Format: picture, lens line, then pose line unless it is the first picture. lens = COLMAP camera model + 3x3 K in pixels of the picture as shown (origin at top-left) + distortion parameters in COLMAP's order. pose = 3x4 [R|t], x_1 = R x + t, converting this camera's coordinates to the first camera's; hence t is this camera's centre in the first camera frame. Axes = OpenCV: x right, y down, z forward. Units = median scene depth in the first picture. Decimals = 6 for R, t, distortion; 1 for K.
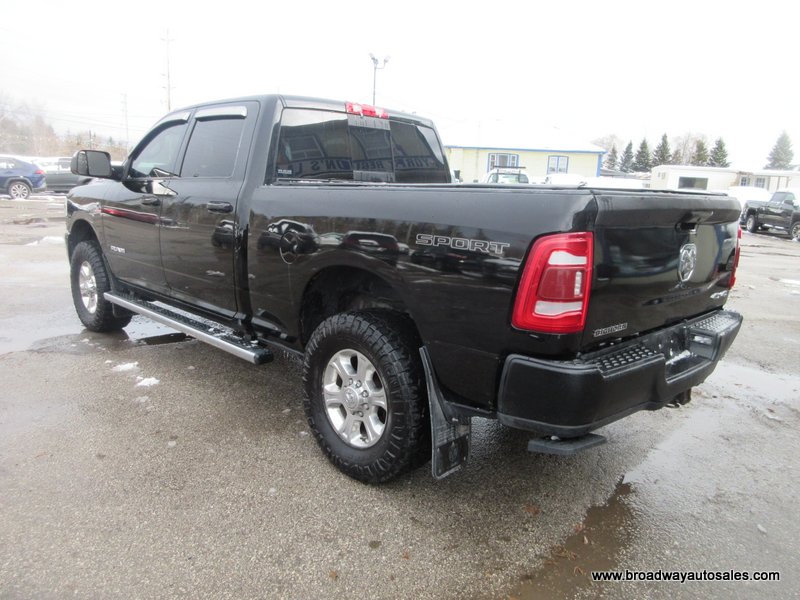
lens RADIAL K [[596.9, 0, 400.0], [0, 596.9, 300.0], [0, 0, 1]] dist [0.006456, -0.000632]
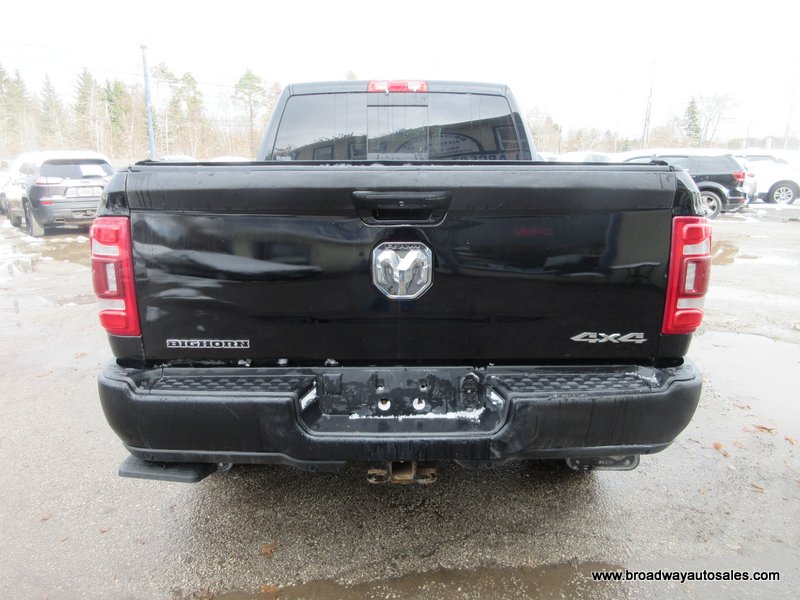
lens RADIAL K [[596.9, 0, 400.0], [0, 596.9, 300.0], [0, 0, 1]] dist [0.006456, -0.000632]
pose [[0.732292, 0.114744, -0.671254, 0.728700], [-0.102512, 0.993044, 0.057917, -0.054322], [0.673231, 0.026399, 0.738961, 0.403779]]
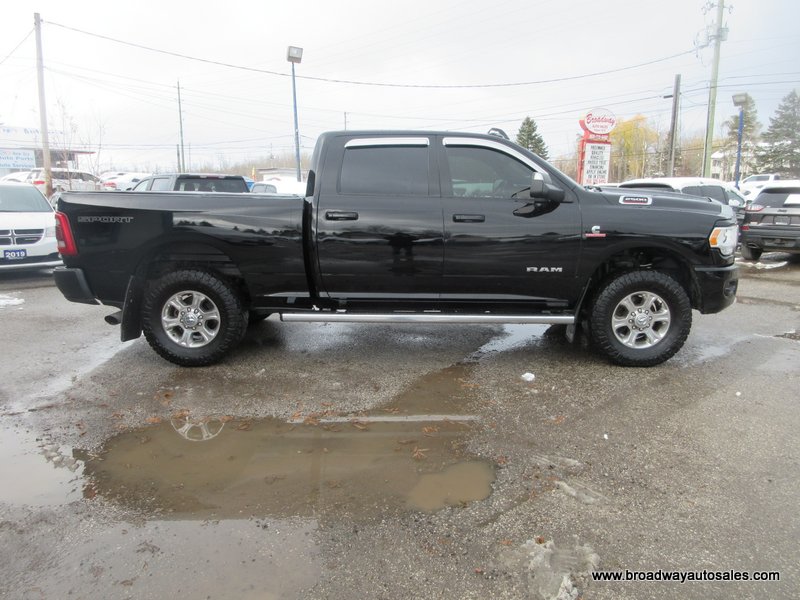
lens RADIAL K [[596.9, 0, 400.0], [0, 596.9, 300.0], [0, 0, 1]] dist [0.006456, -0.000632]
pose [[-0.680708, 0.091992, -0.726756, 1.072625], [-0.166331, 0.946764, 0.275632, -0.462236], [0.713422, 0.308507, -0.629168, 2.584289]]
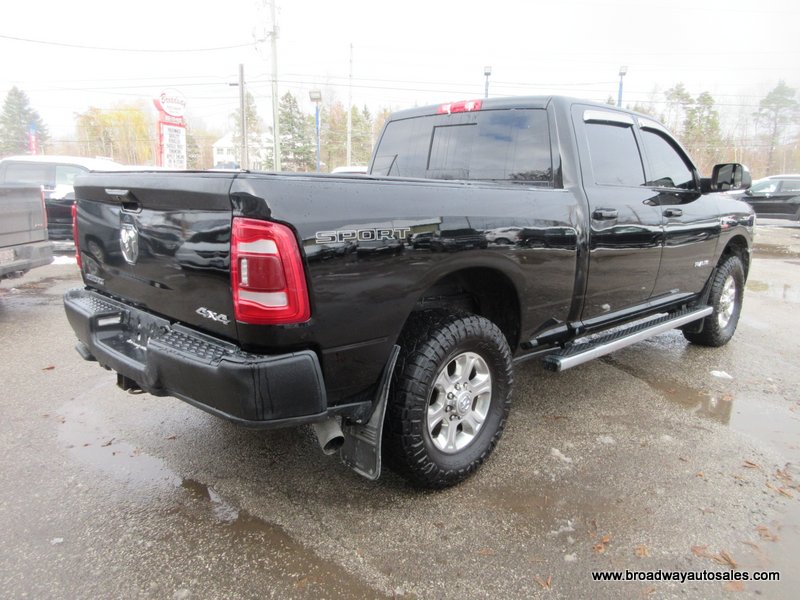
lens RADIAL K [[596.9, 0, 400.0], [0, 596.9, 300.0], [0, 0, 1]] dist [0.006456, -0.000632]
pose [[0.033794, 0.157284, -0.986975, 1.164570], [-0.203778, 0.967878, 0.147264, -0.164269], [0.978434, 0.196147, 0.064760, 1.096911]]
